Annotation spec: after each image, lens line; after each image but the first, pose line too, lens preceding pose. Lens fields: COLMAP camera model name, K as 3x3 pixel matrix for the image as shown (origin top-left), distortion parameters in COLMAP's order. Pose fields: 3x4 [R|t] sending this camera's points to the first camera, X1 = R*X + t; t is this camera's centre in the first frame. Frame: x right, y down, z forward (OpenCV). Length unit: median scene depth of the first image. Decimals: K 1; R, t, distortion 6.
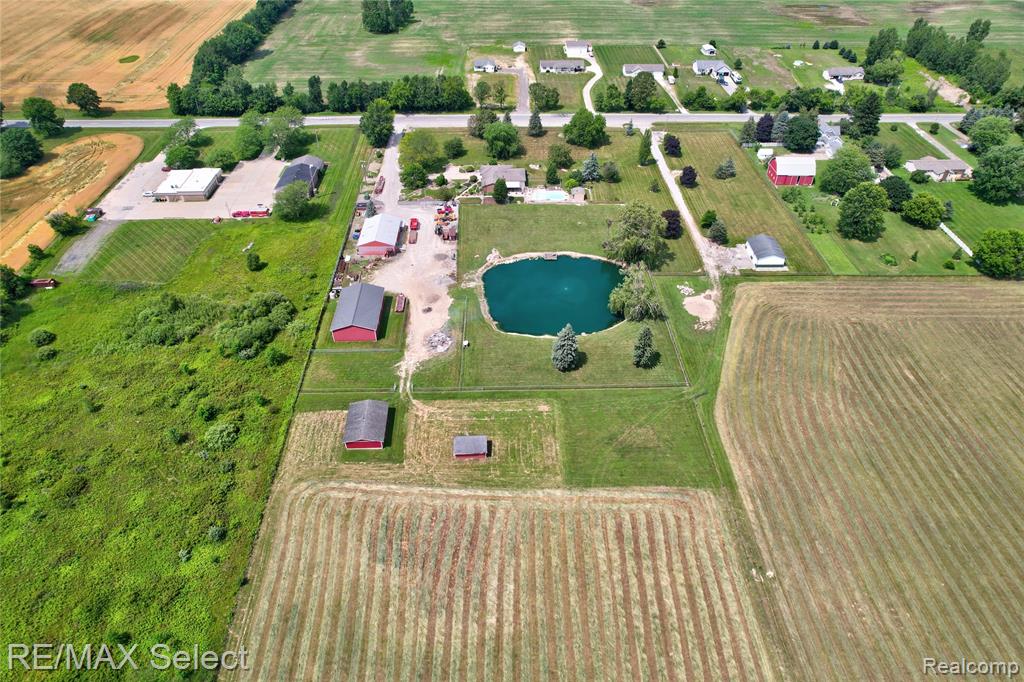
lens RADIAL K [[652.5, 0, 509.2], [0, 652.5, 340.6], [0, 0, 1]] dist [-0.080782, 0.073205]
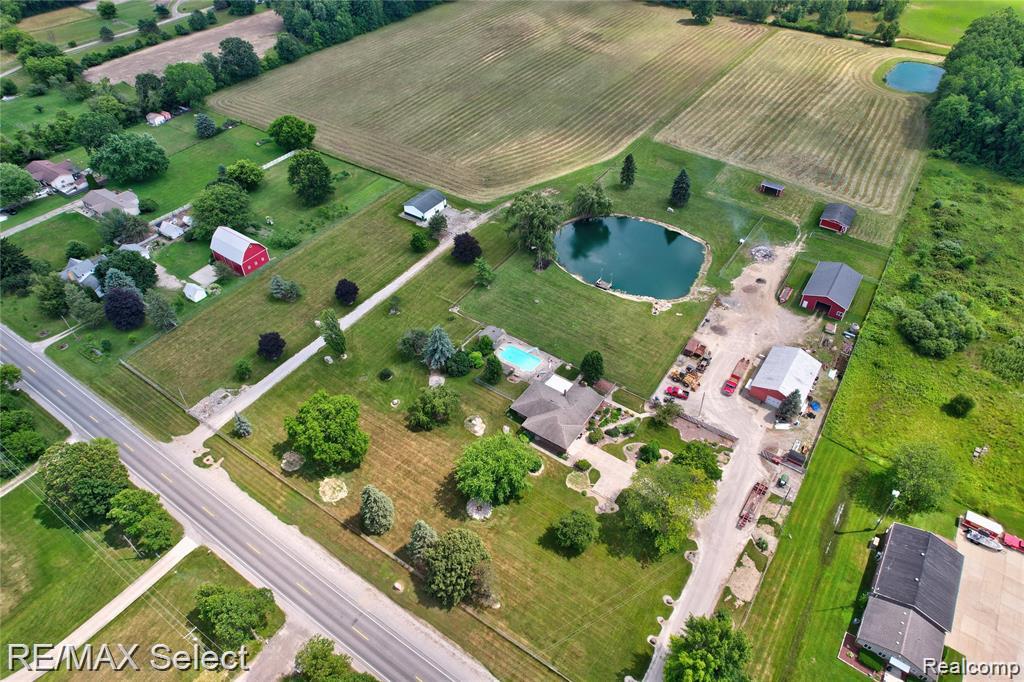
lens RADIAL K [[652.5, 0, 509.2], [0, 652.5, 340.6], [0, 0, 1]] dist [-0.080782, 0.073205]
pose [[-0.813253, -0.392407, 0.429694, -0.244714], [0.378138, 0.204894, 0.902790, -0.965656], [-0.442303, 0.896680, -0.018246, 1.128784]]
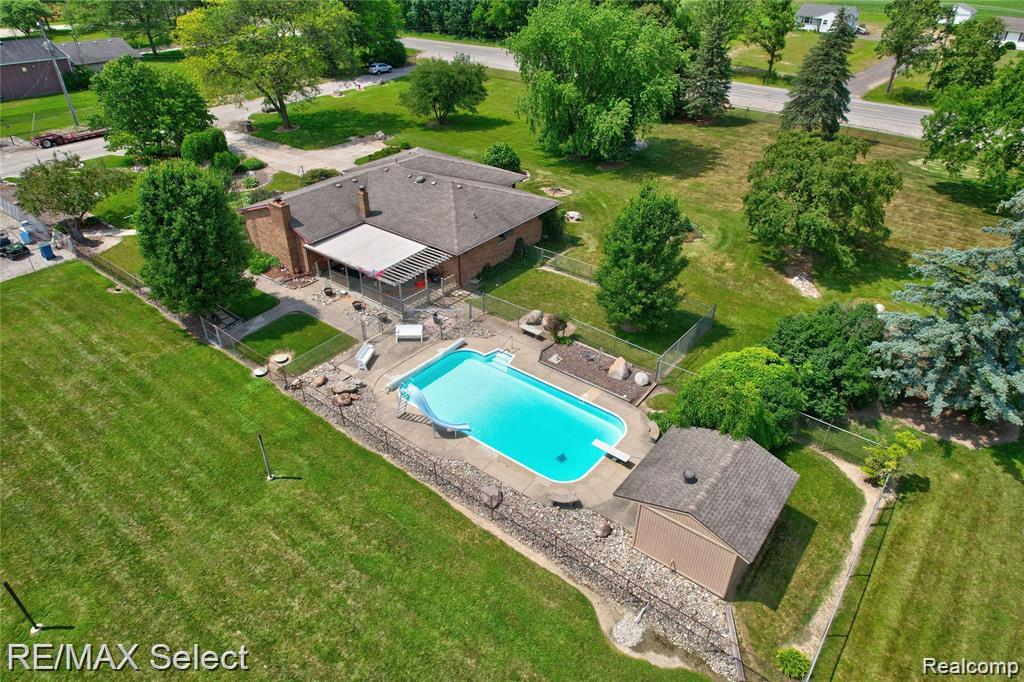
lens RADIAL K [[652.5, 0, 509.2], [0, 652.5, 340.6], [0, 0, 1]] dist [-0.080782, 0.073205]
pose [[0.773179, 0.350326, -0.528645, 0.141843], [-0.414897, 0.909860, -0.003863, -0.264551], [0.479640, 0.222320, 0.848834, 1.004272]]
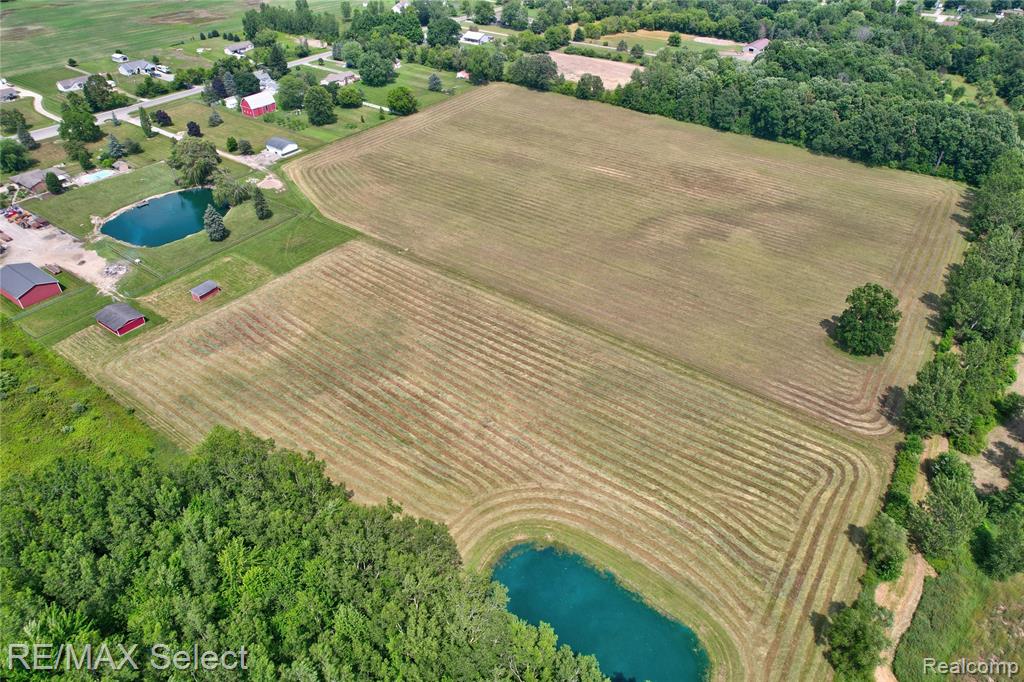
lens RADIAL K [[652.5, 0, 509.2], [0, 652.5, 340.6], [0, 0, 1]] dist [-0.080782, 0.073205]
pose [[0.603579, -0.484055, 0.633548, -0.409684], [0.511656, 0.844570, 0.157830, 0.256636], [-0.611474, 0.228896, 0.757434, -0.295808]]
